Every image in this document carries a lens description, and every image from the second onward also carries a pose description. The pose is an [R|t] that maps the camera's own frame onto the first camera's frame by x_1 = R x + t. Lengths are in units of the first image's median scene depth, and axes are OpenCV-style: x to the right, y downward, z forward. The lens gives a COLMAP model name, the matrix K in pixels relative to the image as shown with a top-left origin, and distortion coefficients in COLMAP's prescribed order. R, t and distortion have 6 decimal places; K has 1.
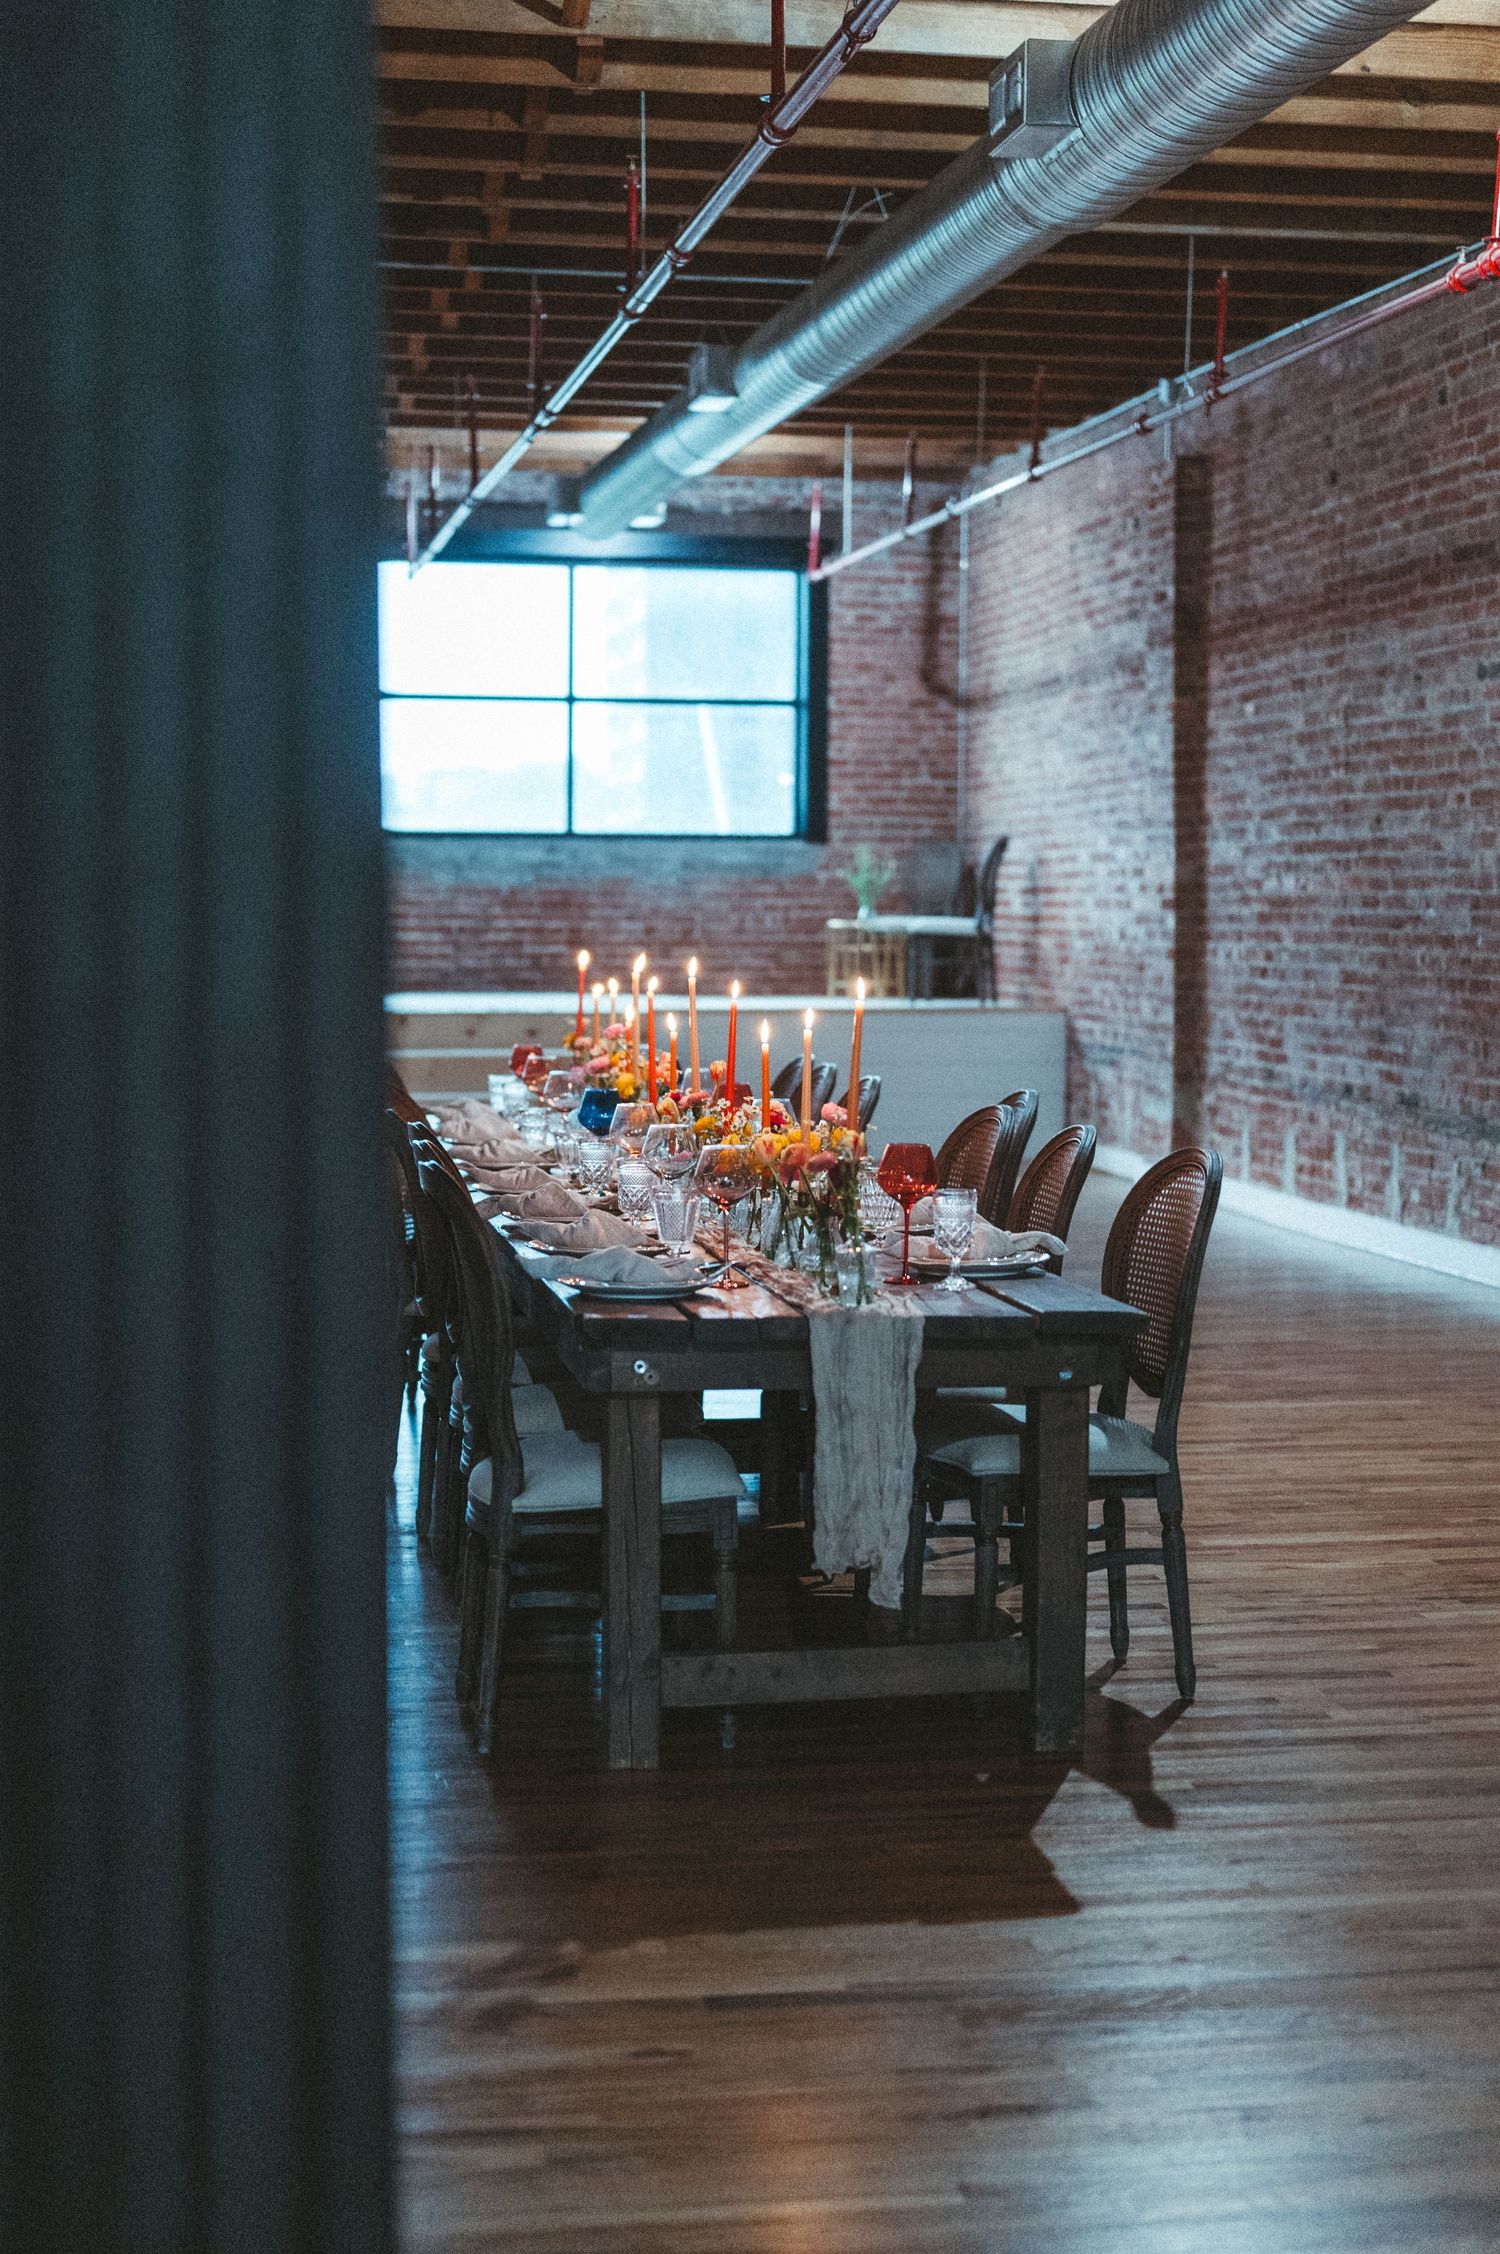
lens RADIAL K [[3190.4, 0, 750.0], [0, 3190.4, 1127.0], [0, 0, 1]] dist [-0.005762, -0.004512]
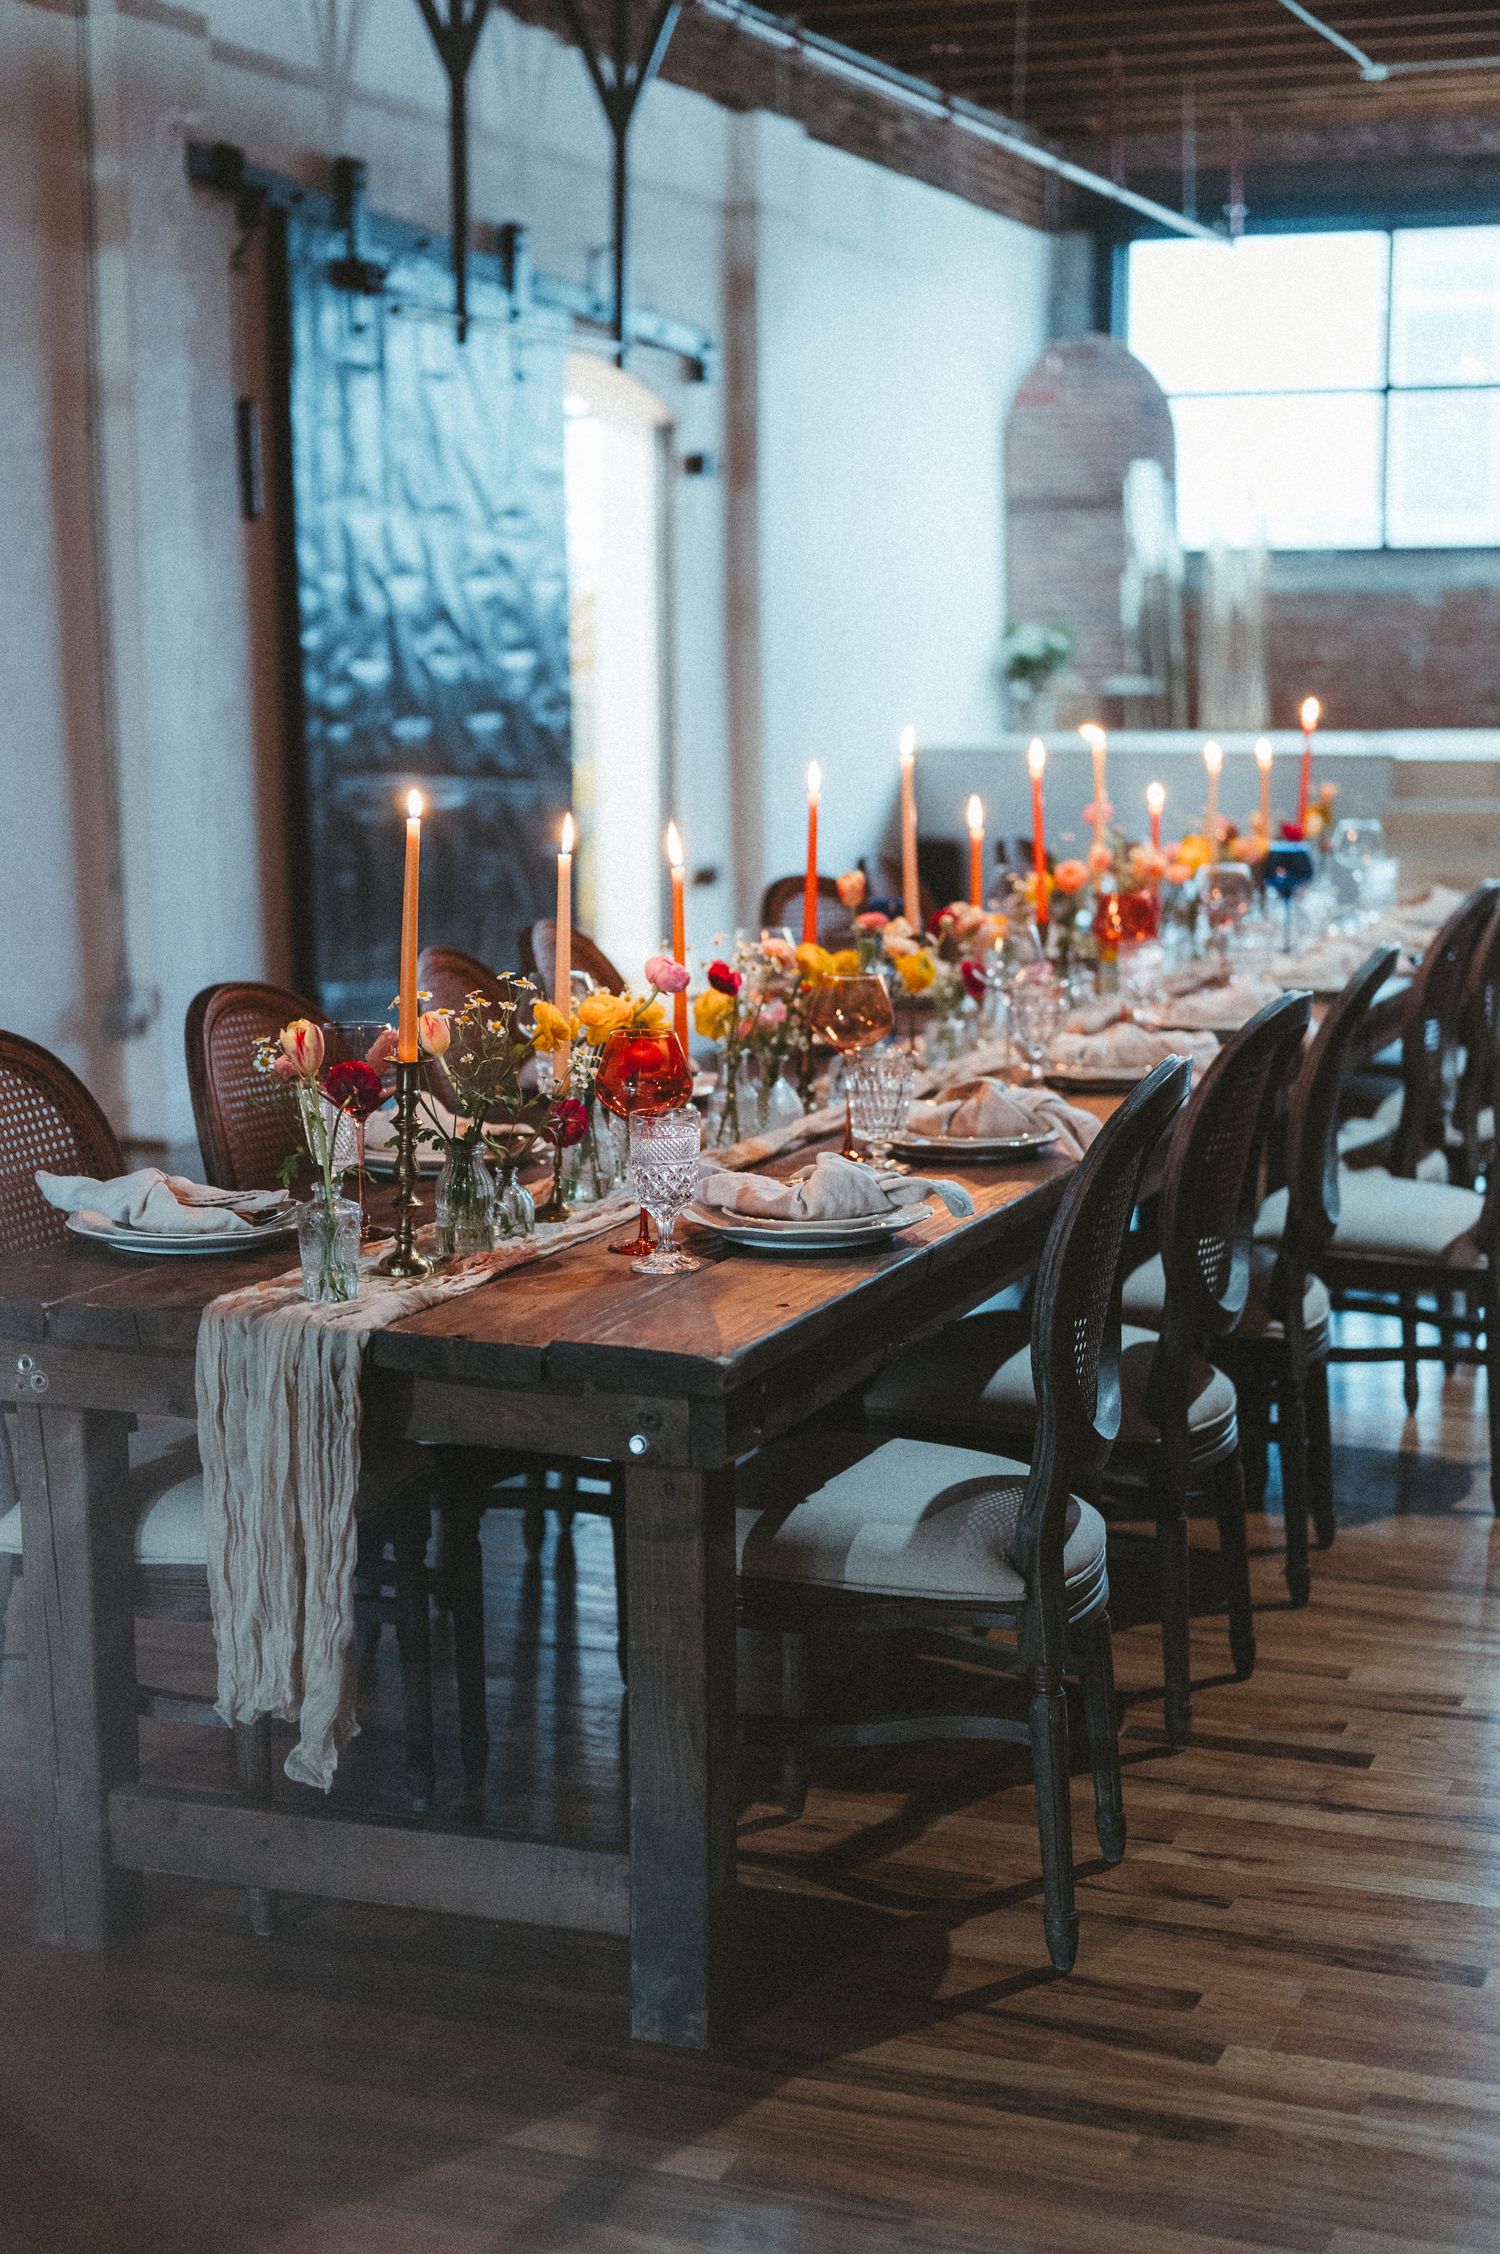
lens RADIAL K [[3190.4, 0, 750.0], [0, 3190.4, 1127.0], [0, 0, 1]] dist [-0.005762, -0.004512]
pose [[0.865357, 0.060580, -0.497480, 0.109990], [-0.019620, 0.996001, 0.087159, -0.009102], [0.500771, -0.065664, 0.863085, 0.133907]]
